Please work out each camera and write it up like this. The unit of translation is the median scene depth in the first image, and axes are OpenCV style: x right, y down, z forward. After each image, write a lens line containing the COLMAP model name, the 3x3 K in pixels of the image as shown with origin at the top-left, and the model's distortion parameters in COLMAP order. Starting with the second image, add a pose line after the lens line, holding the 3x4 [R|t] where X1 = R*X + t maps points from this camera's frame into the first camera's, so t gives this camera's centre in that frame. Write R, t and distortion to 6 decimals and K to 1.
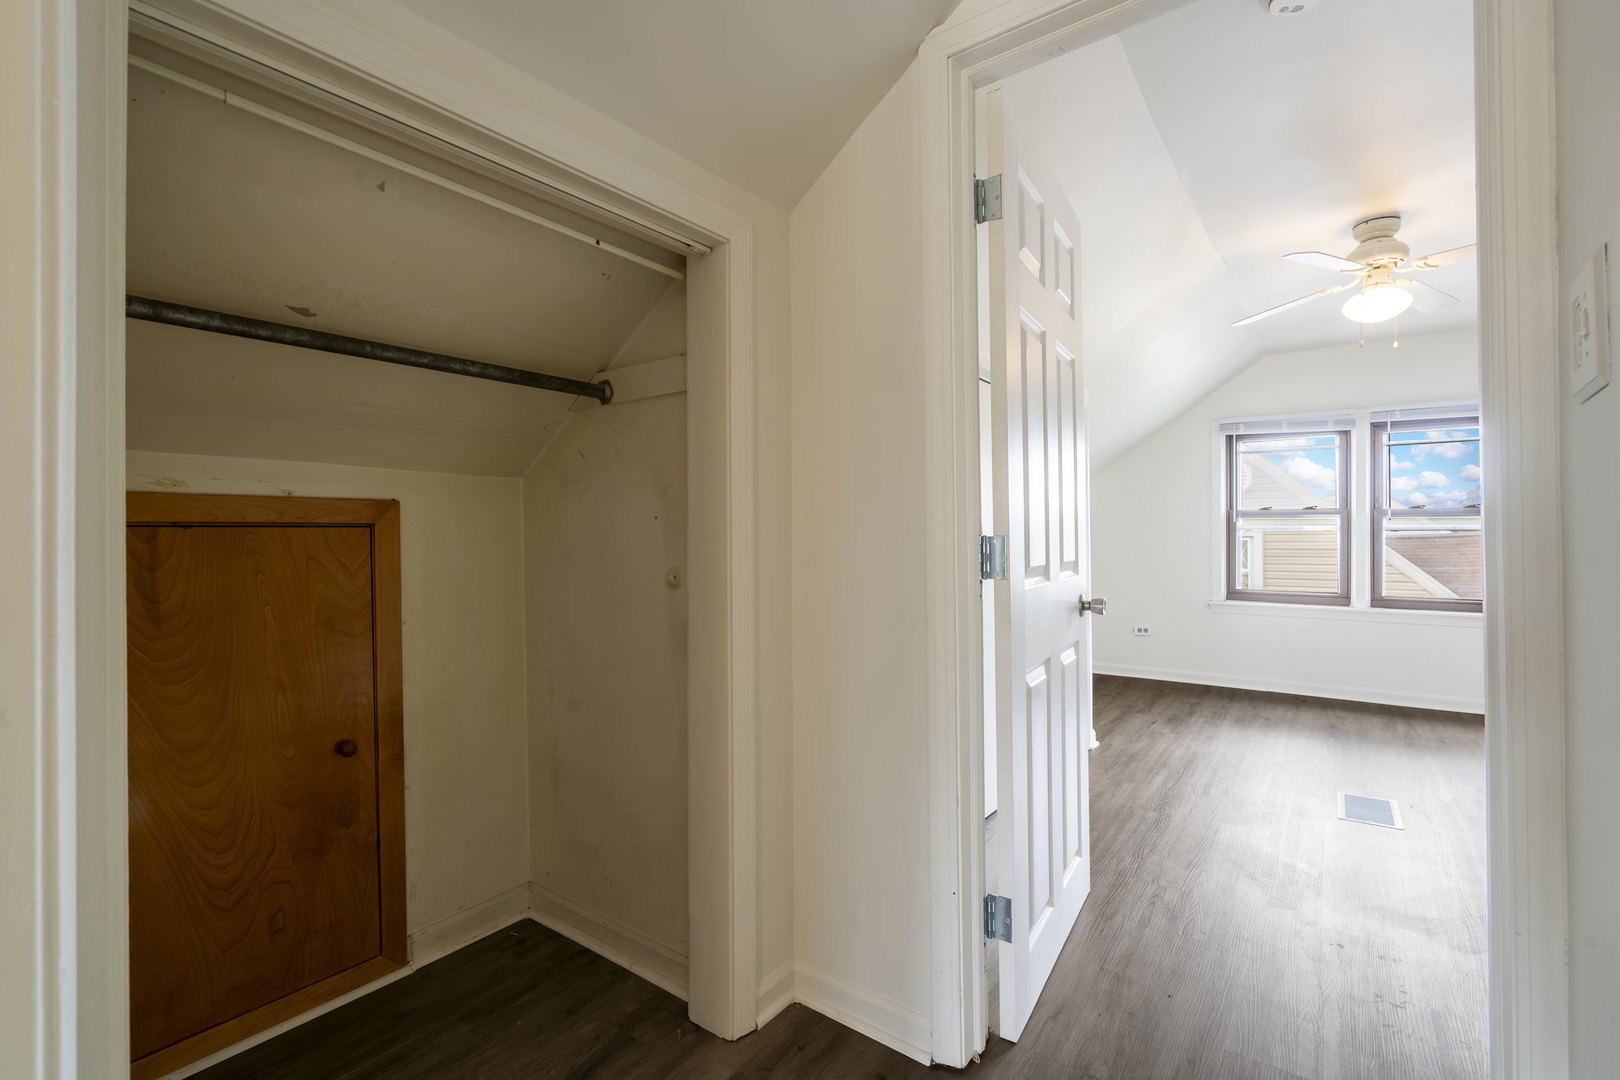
lens RADIAL K [[740.0, 0, 797.3], [0, 740.0, 536.0], [0, 0, 1]] dist [0.001917, 0.000537]
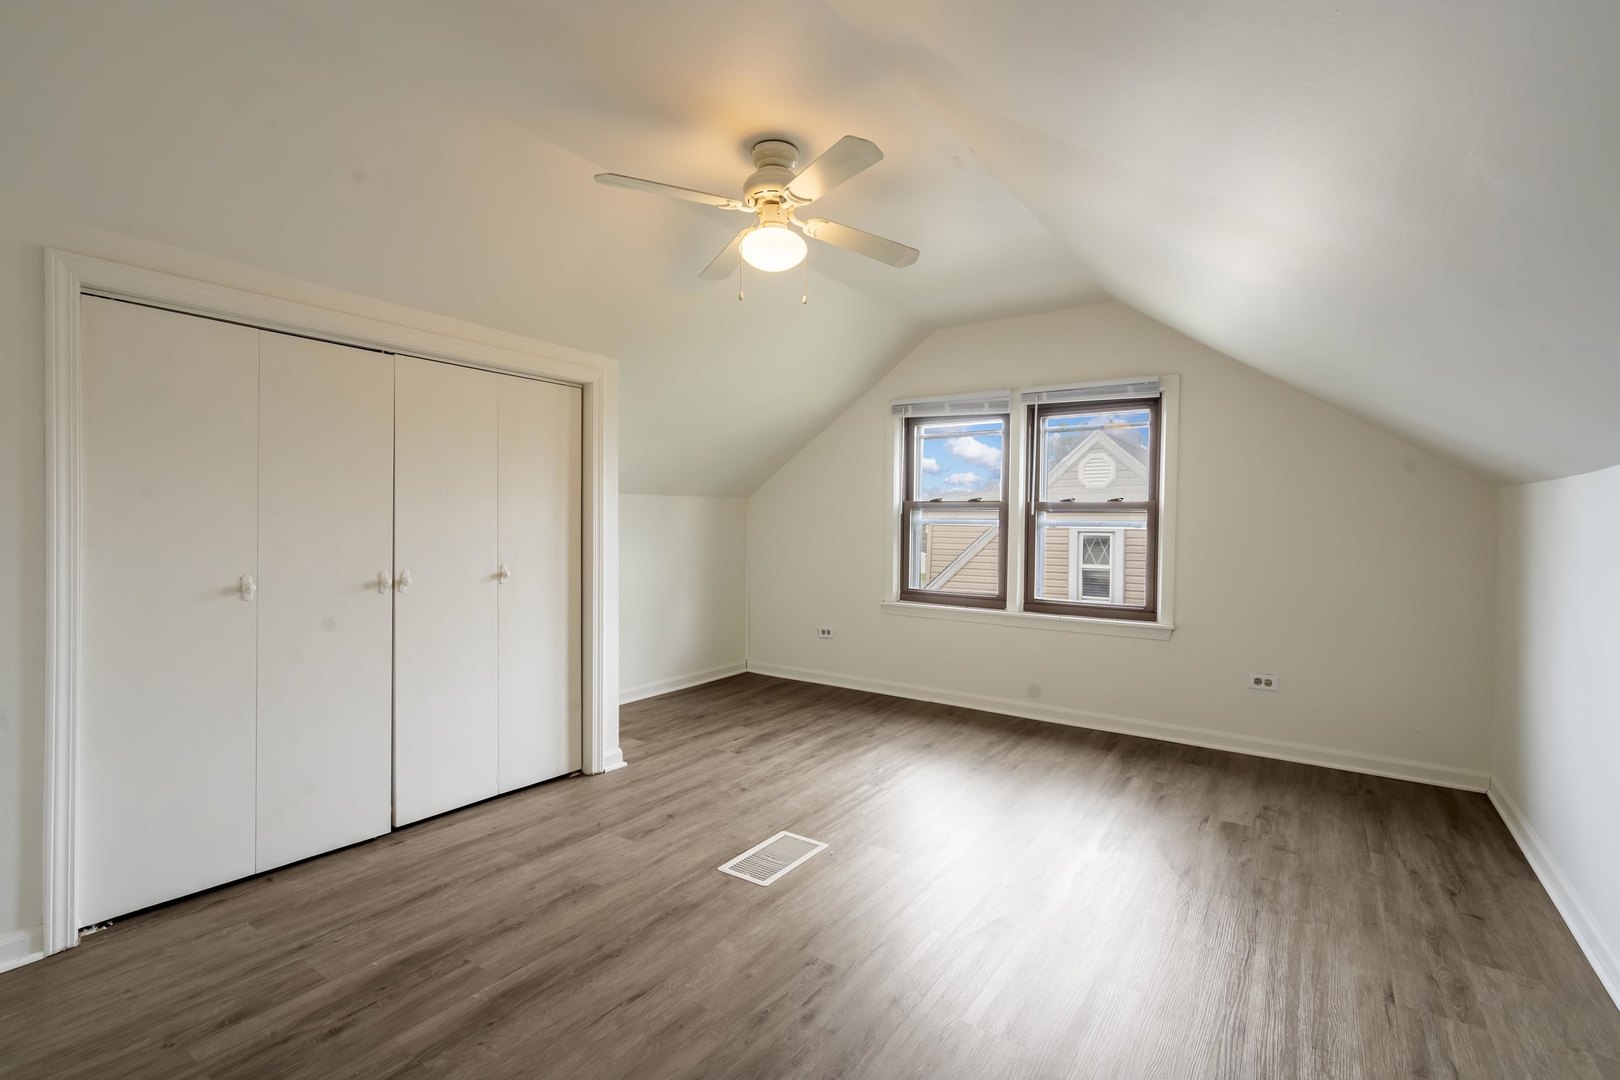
lens RADIAL K [[740.0, 0, 801.9], [0, 740.0, 527.5], [0, 0, 1]] dist [0.001917, 0.000537]
pose [[0.999559, 0.020529, 0.021475, 0.466262], [-0.020574, 0.999787, 0.001861, -0.001703], [-0.021433, -0.002302, 0.999768, 0.106695]]
